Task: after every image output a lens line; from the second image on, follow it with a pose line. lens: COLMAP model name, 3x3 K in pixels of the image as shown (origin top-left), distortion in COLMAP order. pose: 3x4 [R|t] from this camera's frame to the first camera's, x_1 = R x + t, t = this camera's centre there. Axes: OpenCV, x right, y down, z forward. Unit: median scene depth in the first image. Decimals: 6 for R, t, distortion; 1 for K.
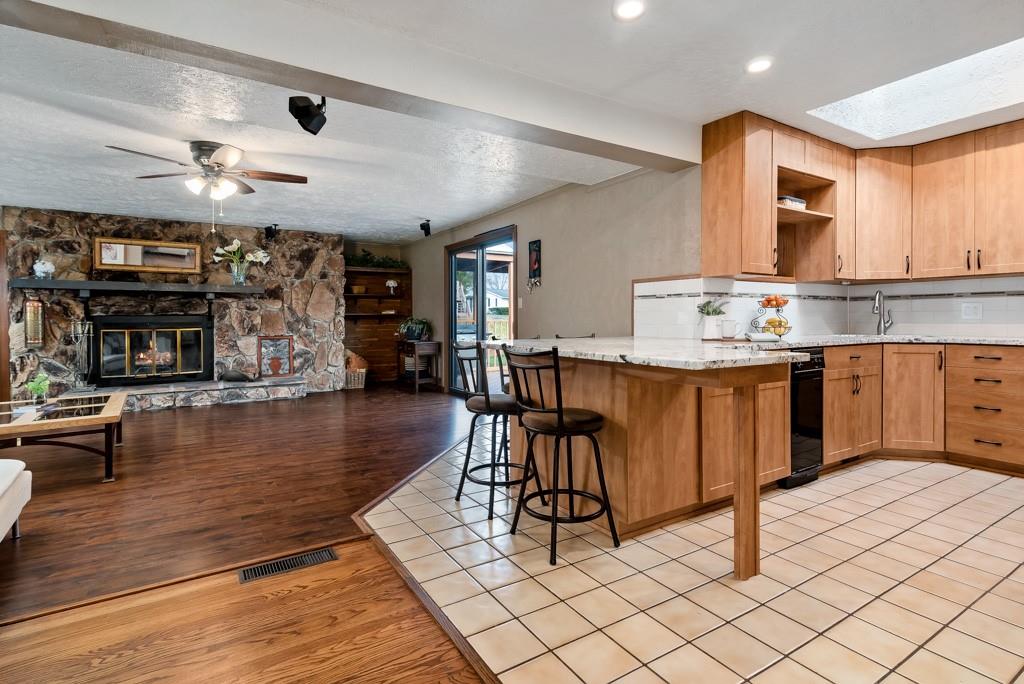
lens RADIAL K [[497.5, 0, 519.8], [0, 497.5, 318.7], [0, 0, 1]] dist [0.007806, -0.000204]
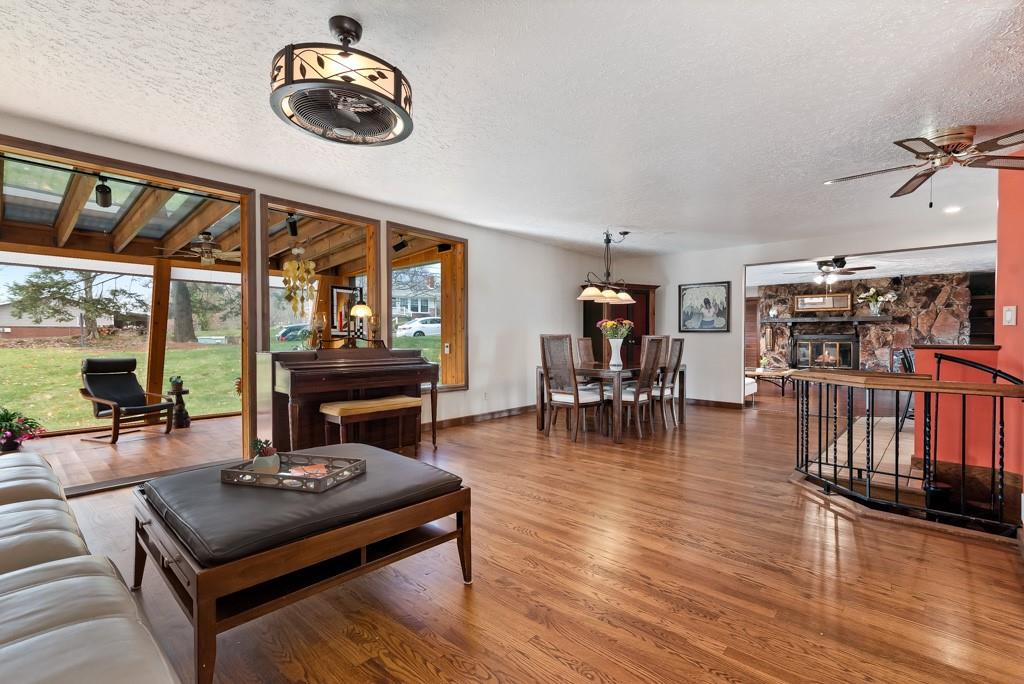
lens RADIAL K [[467.8, 0, 486.0], [0, 467.8, 341.2], [0, 0, 1]] dist [0.000411, 0.000068]
pose [[0.241388, 0.015092, -0.970311, 0.678578], [-0.005227, 0.999885, 0.014251, -0.000974], [0.970414, 0.001632, 0.241440, -0.658204]]
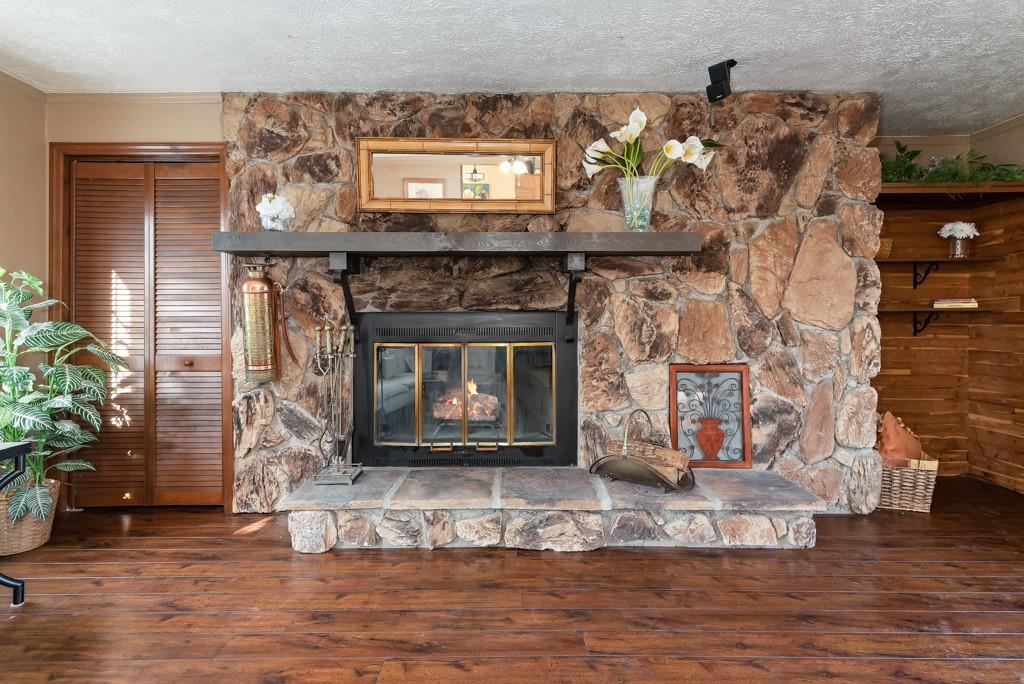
lens RADIAL K [[585.5, 0, 507.6], [0, 585.5, 316.8], [0, 0, 1]] dist [0.005944, 0.000396]
pose [[0.832088, -0.000605, -0.554644, -0.442947], [-0.002840, 0.999982, -0.005350, 0.000242], [0.554637, 0.006027, 0.832071, 0.633442]]
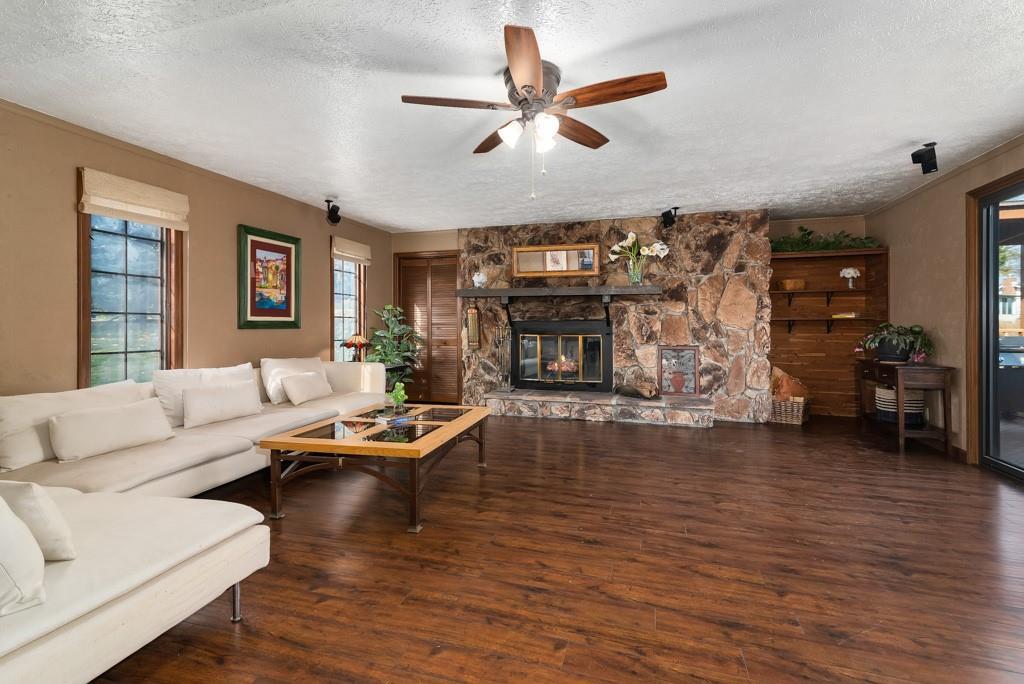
lens RADIAL K [[488.4, 0, 494.5], [0, 488.4, 321.1], [0, 0, 1]] dist [0.017080, 0.000363]
pose [[0.636355, -0.001189, -0.771395, -0.074098], [-0.003245, 0.999986, -0.004218, -0.001690], [0.771389, 0.005188, 0.636342, 0.309194]]
